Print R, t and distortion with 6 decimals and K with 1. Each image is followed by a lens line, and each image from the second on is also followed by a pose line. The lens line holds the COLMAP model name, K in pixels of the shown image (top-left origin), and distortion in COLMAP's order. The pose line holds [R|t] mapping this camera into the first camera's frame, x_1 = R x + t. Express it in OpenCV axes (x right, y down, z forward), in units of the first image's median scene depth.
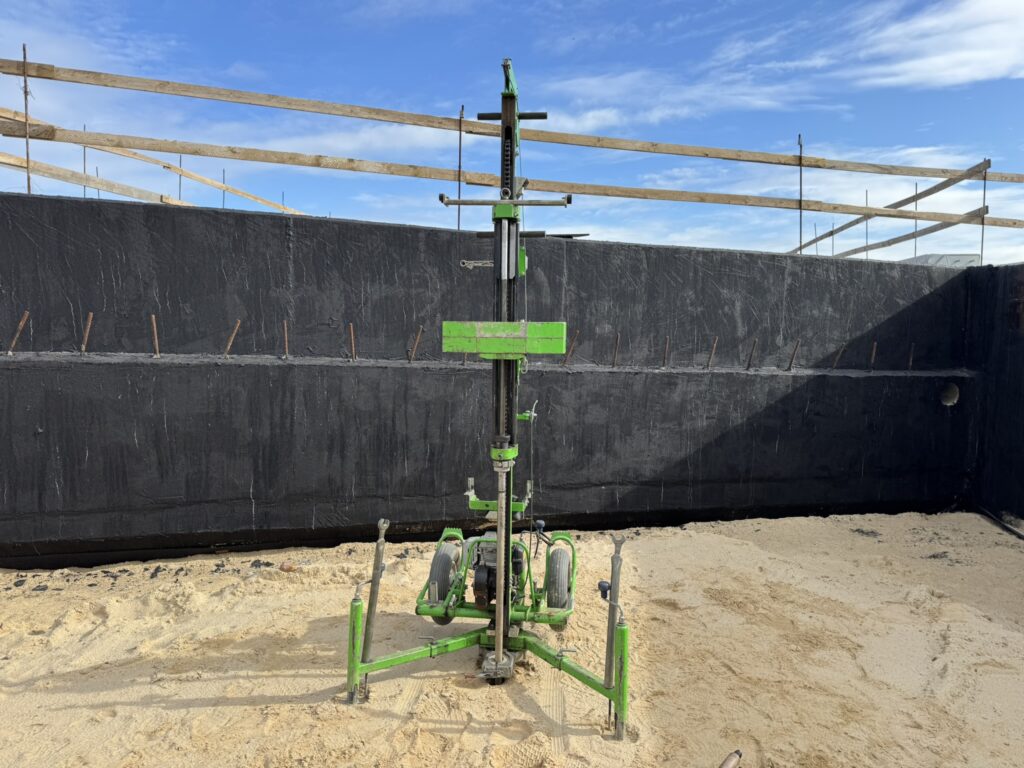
lens RADIAL K [[715.0, 0, 507.2], [0, 715.0, 385.3], [0, 0, 1]] dist [0.066482, -0.089703]
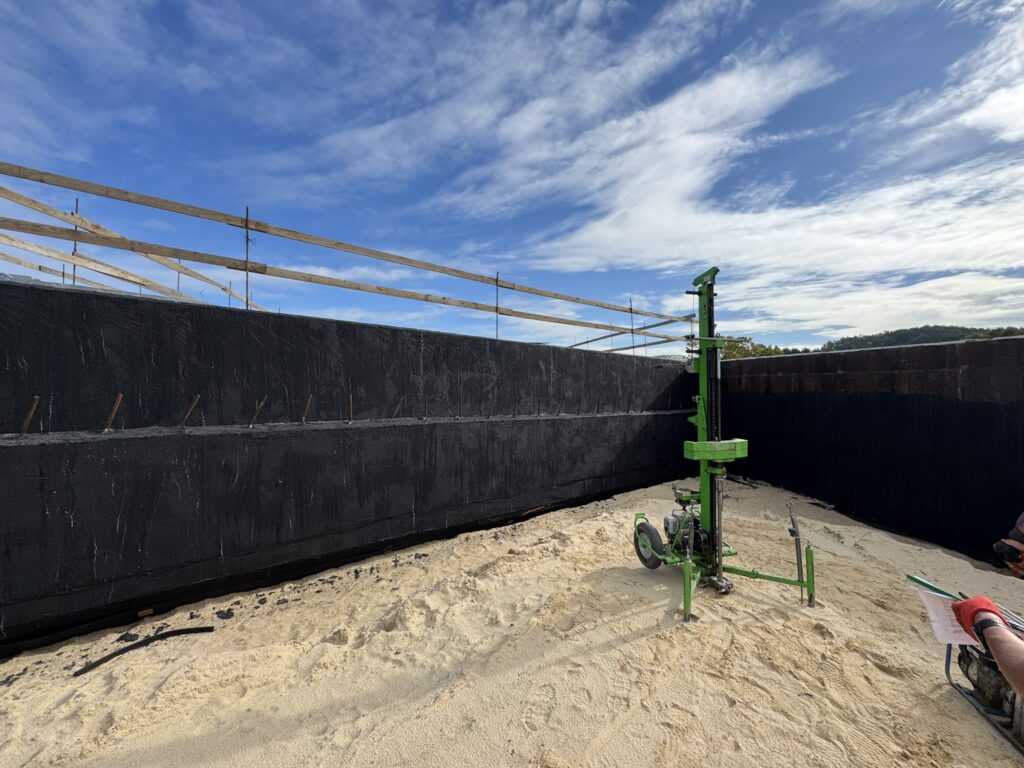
lens RADIAL K [[406.4, 0, 502.4], [0, 406.4, 385.2], [0, 0, 1]] dist [-0.004490, 0.000546]
pose [[0.932320, -0.020675, 0.361043, -0.472563], [0.054536, 0.994985, -0.083852, -0.028246], [-0.357498, 0.097867, 0.928772, 0.108137]]
